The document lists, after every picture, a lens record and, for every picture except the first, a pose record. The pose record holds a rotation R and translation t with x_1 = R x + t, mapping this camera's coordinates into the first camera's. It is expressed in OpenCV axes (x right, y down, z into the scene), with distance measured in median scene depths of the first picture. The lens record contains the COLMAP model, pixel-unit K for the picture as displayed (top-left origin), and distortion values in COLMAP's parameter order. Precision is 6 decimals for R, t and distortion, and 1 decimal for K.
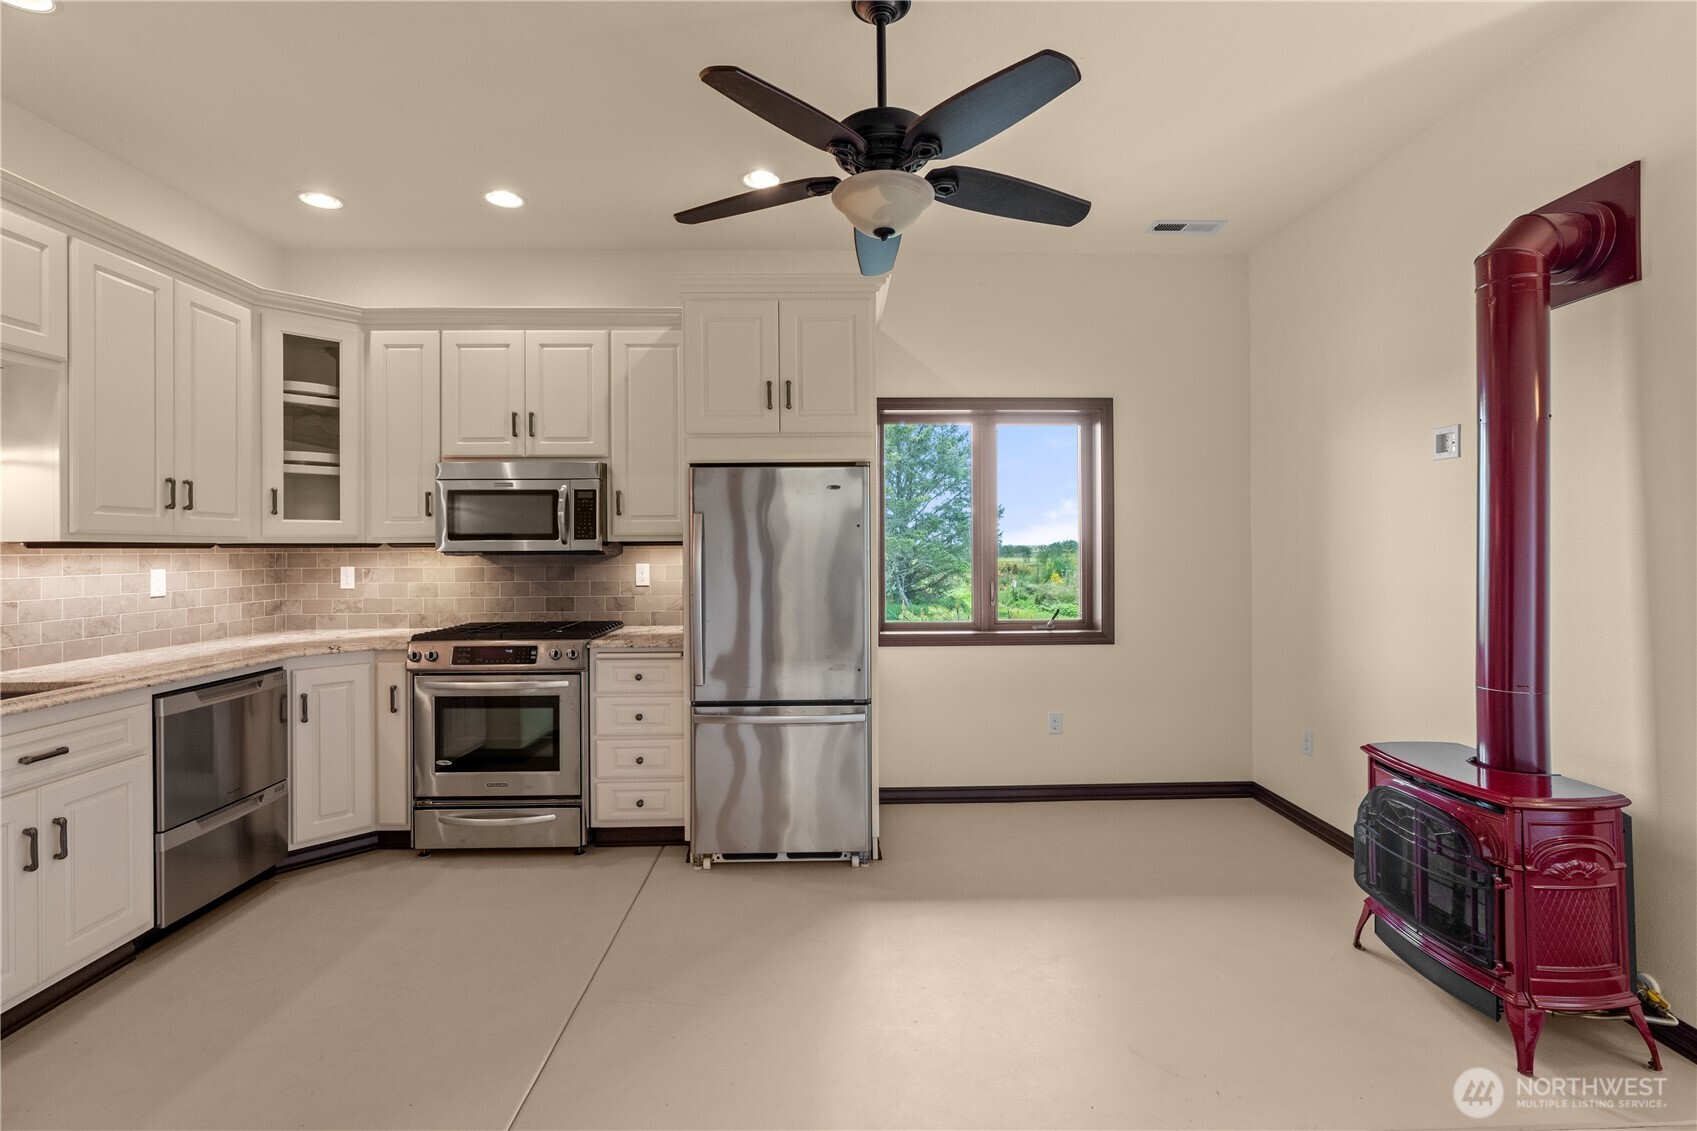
lens RADIAL K [[769.6, 0, 846.1], [0, 769.6, 557.0], [0, 0, 1]] dist [0.000656, 0.000194]
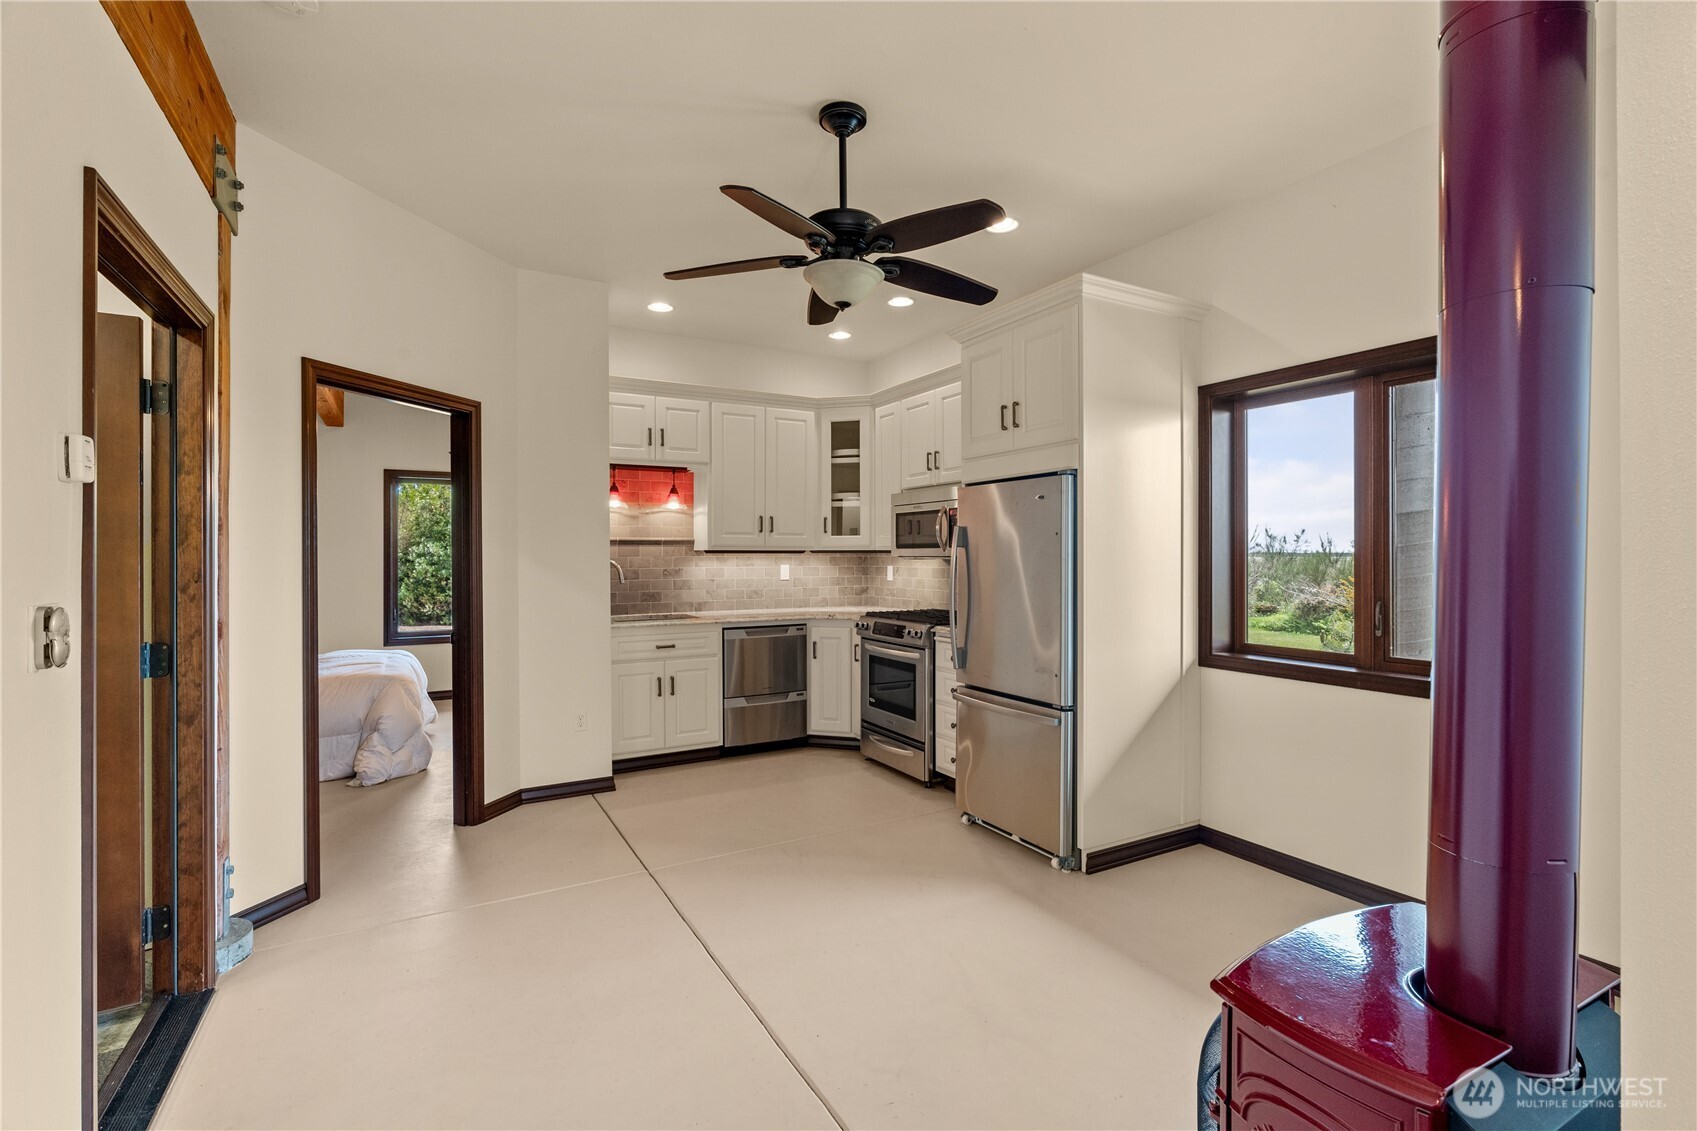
lens RADIAL K [[777.6, 0, 848.5], [0, 777.6, 565.5], [0, 0, 1]] dist [0.000142, 0.000110]
pose [[0.468388, 0.017310, -0.883353, 0.758054], [-0.011524, 0.999843, 0.013482, -0.008661], [0.883448, 0.003865, 0.468514, 0.263376]]
